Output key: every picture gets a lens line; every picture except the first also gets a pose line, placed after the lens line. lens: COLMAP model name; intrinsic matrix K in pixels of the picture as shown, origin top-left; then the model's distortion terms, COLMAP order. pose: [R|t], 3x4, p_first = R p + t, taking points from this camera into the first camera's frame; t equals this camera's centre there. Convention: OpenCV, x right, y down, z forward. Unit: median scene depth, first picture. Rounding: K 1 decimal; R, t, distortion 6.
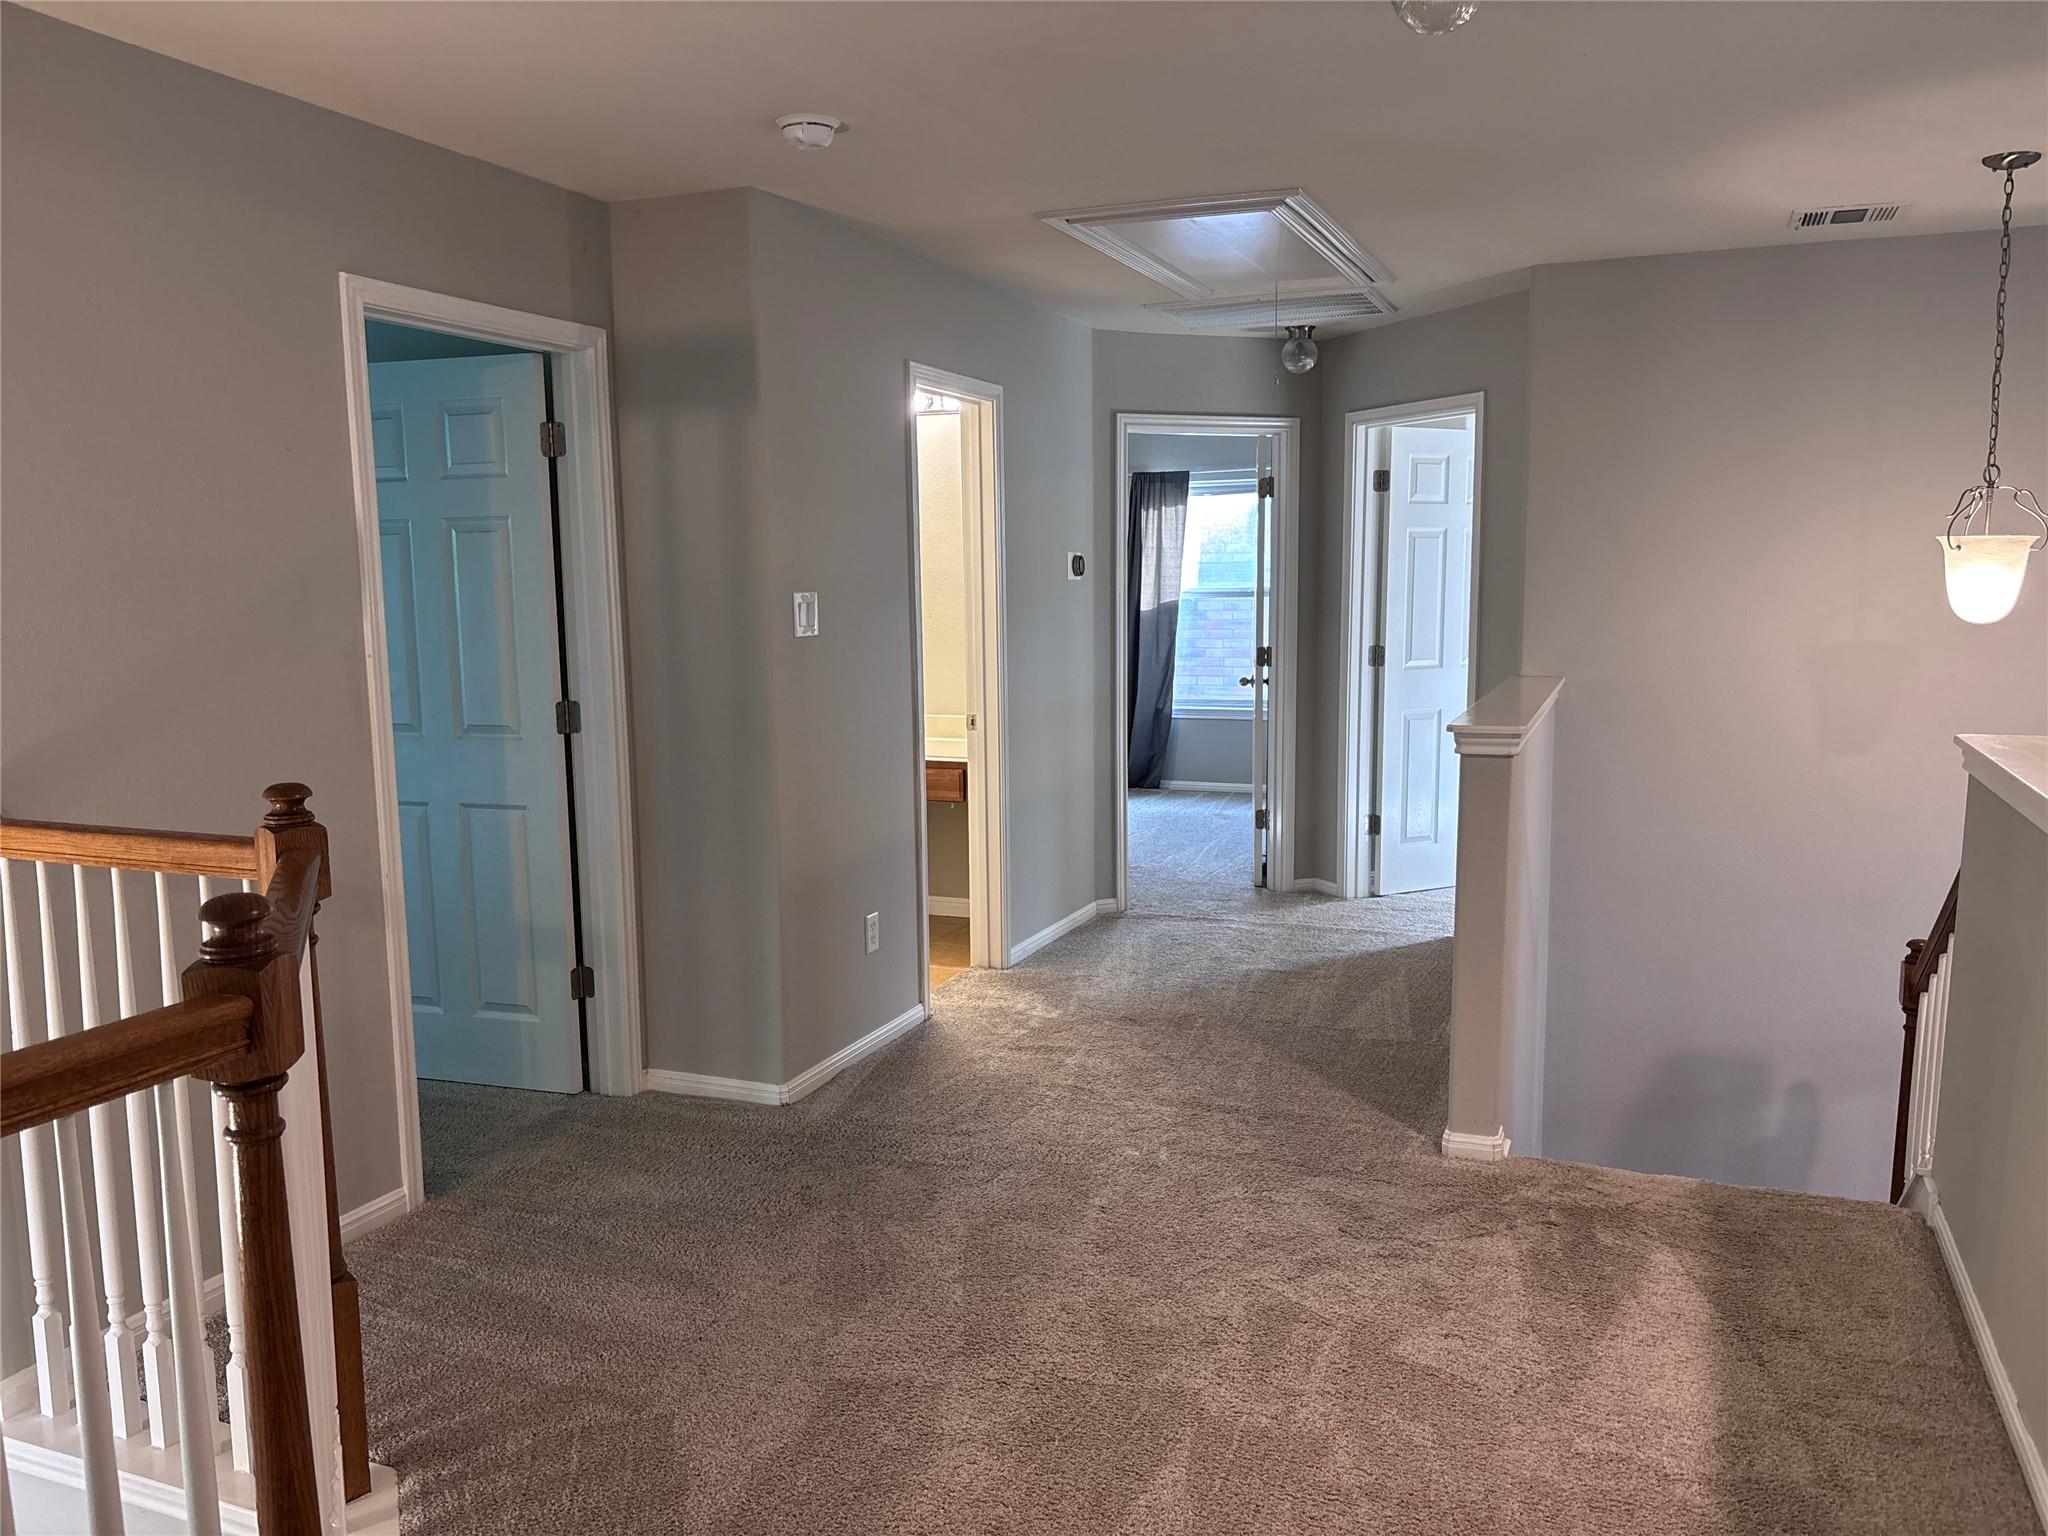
lens RADIAL K [[1553.4, 0, 1017.9], [0, 1553.4, 772.4], [0, 0, 1]] dist [0.043058, -0.027909]
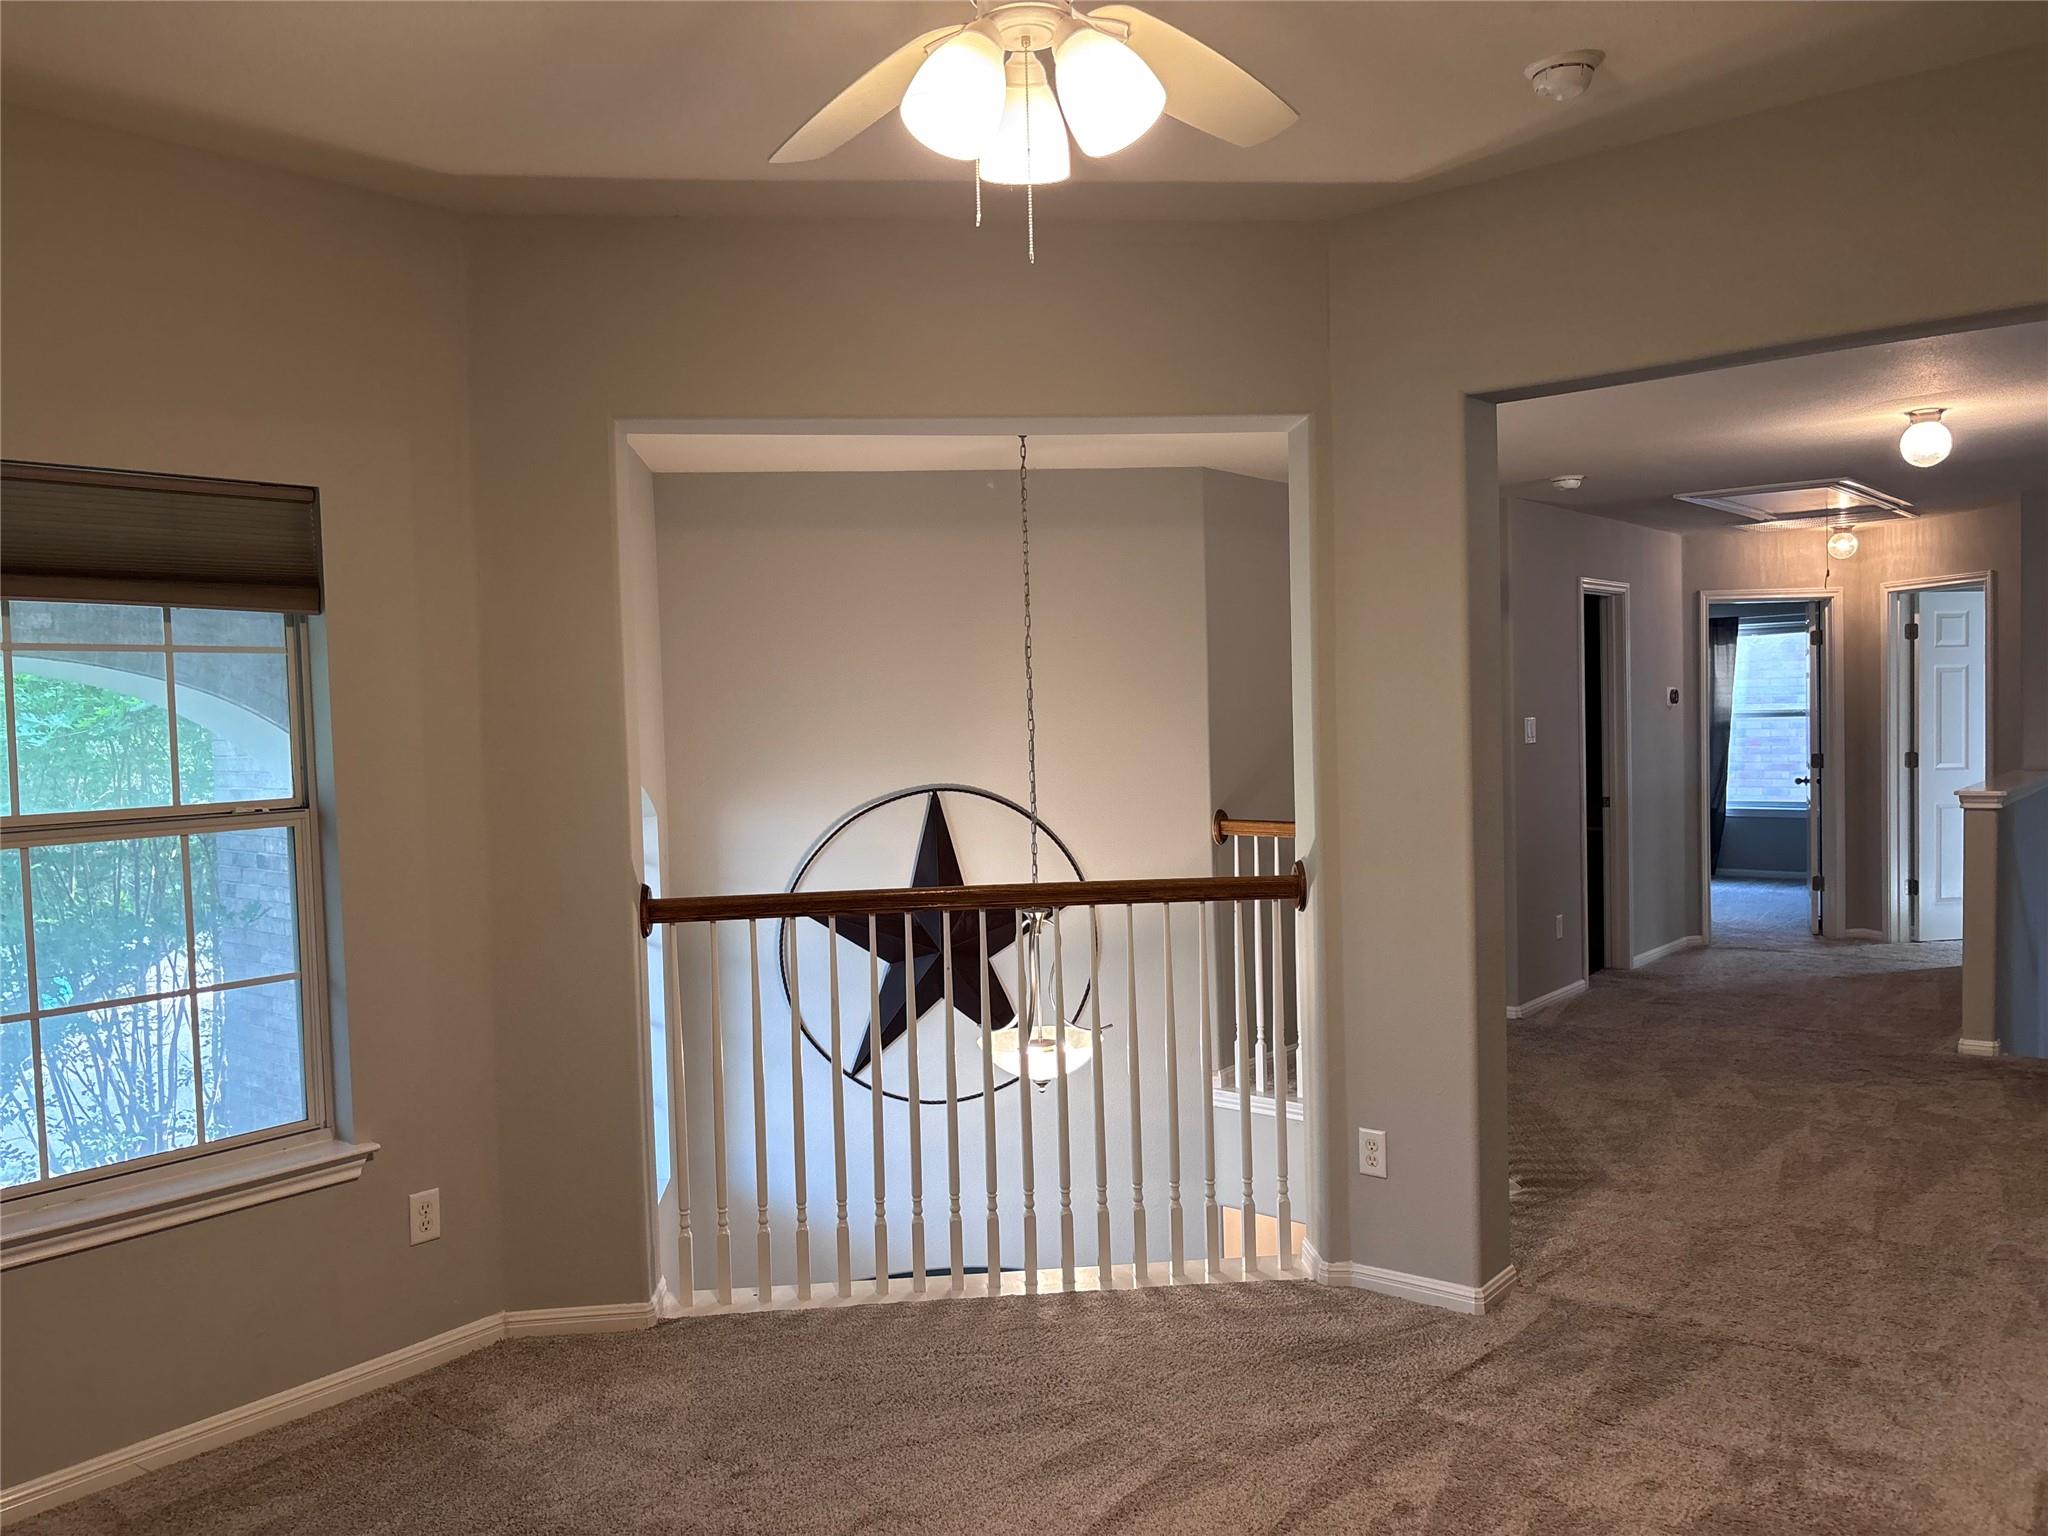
lens RADIAL K [[1553.4, 0, 1038.8], [0, 1553.4, 771.0], [0, 0, 1]] dist [0.043058, -0.027909]
pose [[0.958789, -0.004500, -0.284084, -0.102439], [-0.018738, 0.996696, -0.079029, 0.054366], [0.283501, 0.081095, 0.955537, -0.486973]]
